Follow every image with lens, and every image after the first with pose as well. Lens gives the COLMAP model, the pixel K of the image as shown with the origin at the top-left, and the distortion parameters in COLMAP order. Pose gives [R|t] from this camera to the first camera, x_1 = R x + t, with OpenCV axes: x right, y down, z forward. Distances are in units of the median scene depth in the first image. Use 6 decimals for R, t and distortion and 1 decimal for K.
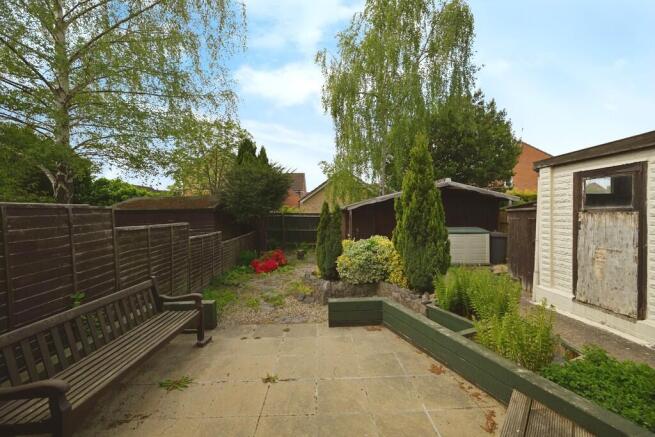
lens RADIAL K [[257.7, 0, 330.1], [0, 257.7, 215.1], [0, 0, 1]] dist [-0.001887, 0.000426]
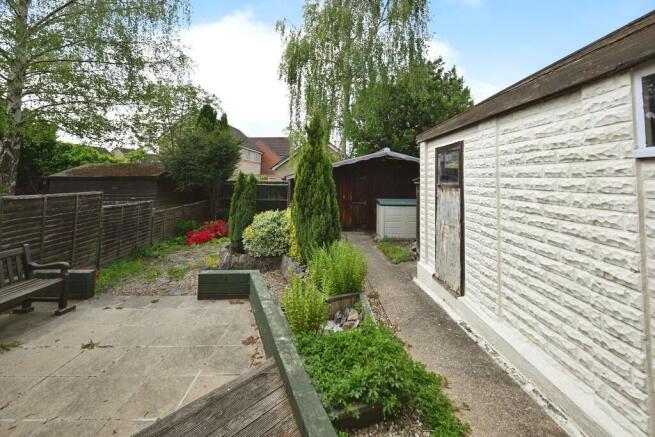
lens RADIAL K [[281.9, 0, 322.8], [0, 281.9, 157.2], [0, 0, 1]] dist [-0.000956, -0.000174]
pose [[0.999464, 0.008113, -0.031725, 0.419070], [-0.010859, 0.996117, -0.087370, -0.022080], [0.030893, 0.087667, 0.995671, -0.103044]]
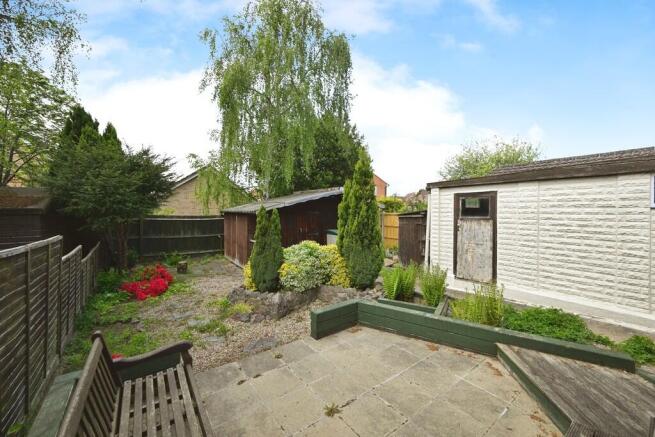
lens RADIAL K [[257.7, 0, 328.6], [0, 257.7, 212.9], [0, 0, 1]] dist [-0.001887, 0.000426]
pose [[0.820638, 0.011209, 0.571339, -0.424795], [-0.005190, 0.999913, -0.012162, -0.023401], [-0.571425, 0.007015, 0.820624, 0.146849]]
